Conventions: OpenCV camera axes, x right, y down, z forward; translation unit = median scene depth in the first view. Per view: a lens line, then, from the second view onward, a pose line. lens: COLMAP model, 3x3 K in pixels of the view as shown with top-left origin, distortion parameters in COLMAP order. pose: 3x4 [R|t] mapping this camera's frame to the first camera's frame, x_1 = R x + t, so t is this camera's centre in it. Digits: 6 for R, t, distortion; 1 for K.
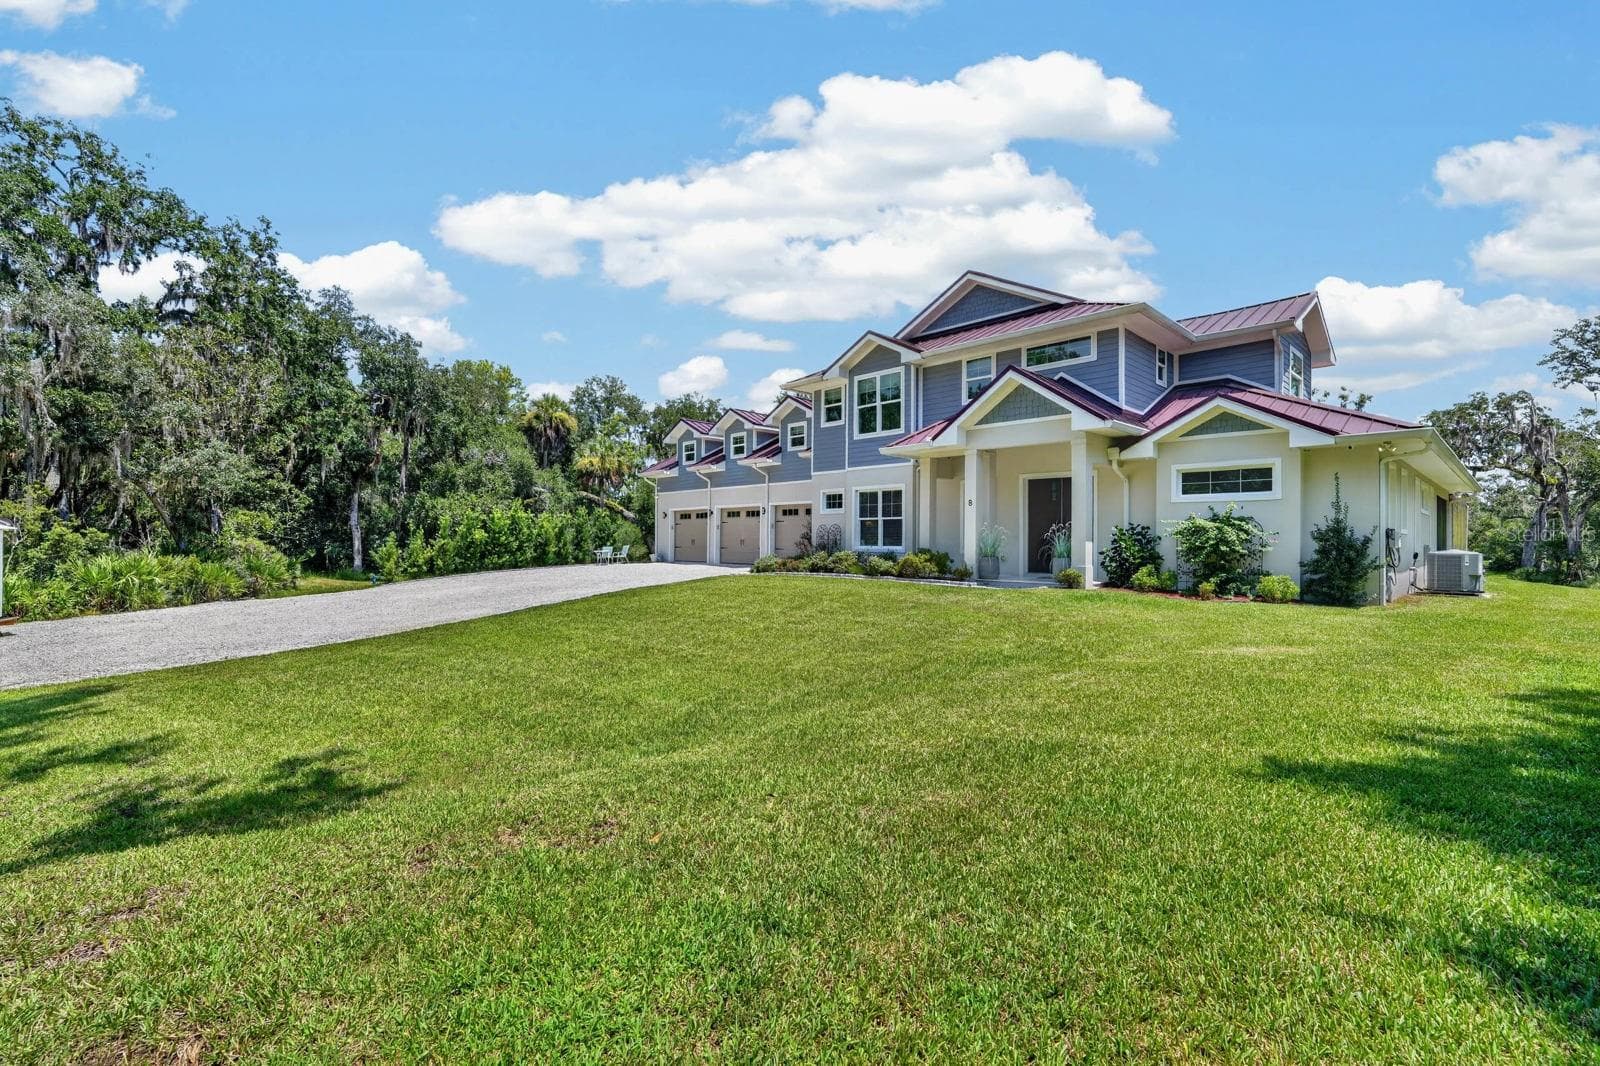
lens RADIAL K [[701.6, 0, 804.2], [0, 701.6, 527.9], [0, 0, 1]] dist [-0.015702, 0.005808]
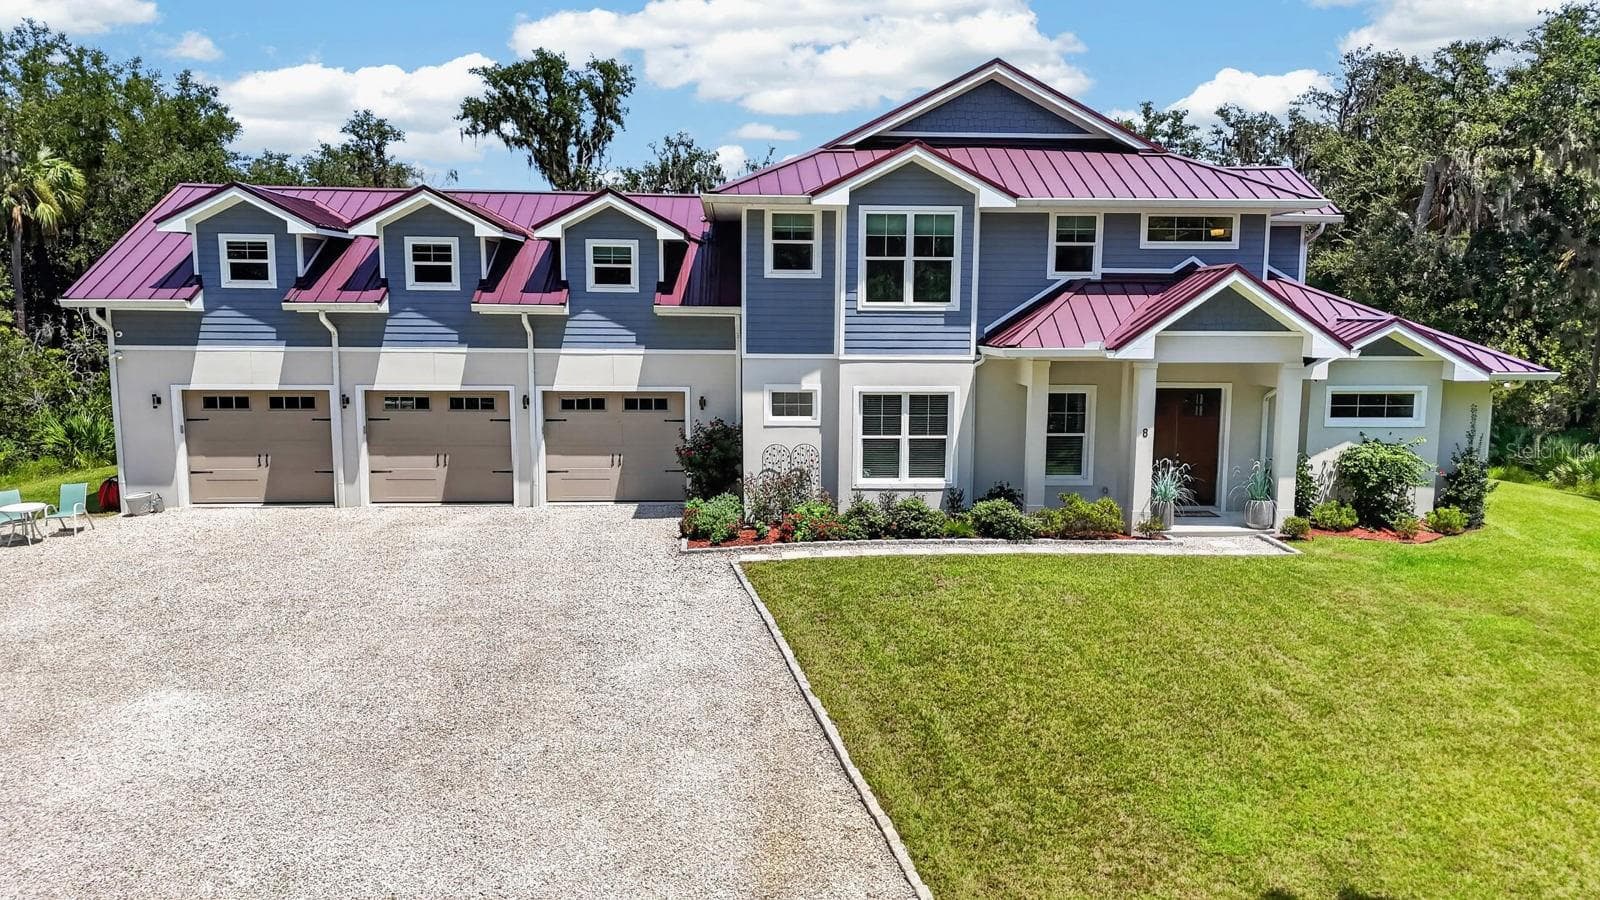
lens RADIAL K [[1192.9, 0, 800.0], [0, 1192.9, 450.0], [0, 0, 1]] dist [0.053717, -0.041238]
pose [[0.647960, -0.105384, 0.754348, -0.848310], [-0.015760, 0.988315, 0.151606, -0.179610], [-0.761511, -0.110123, 0.638728, 0.392059]]
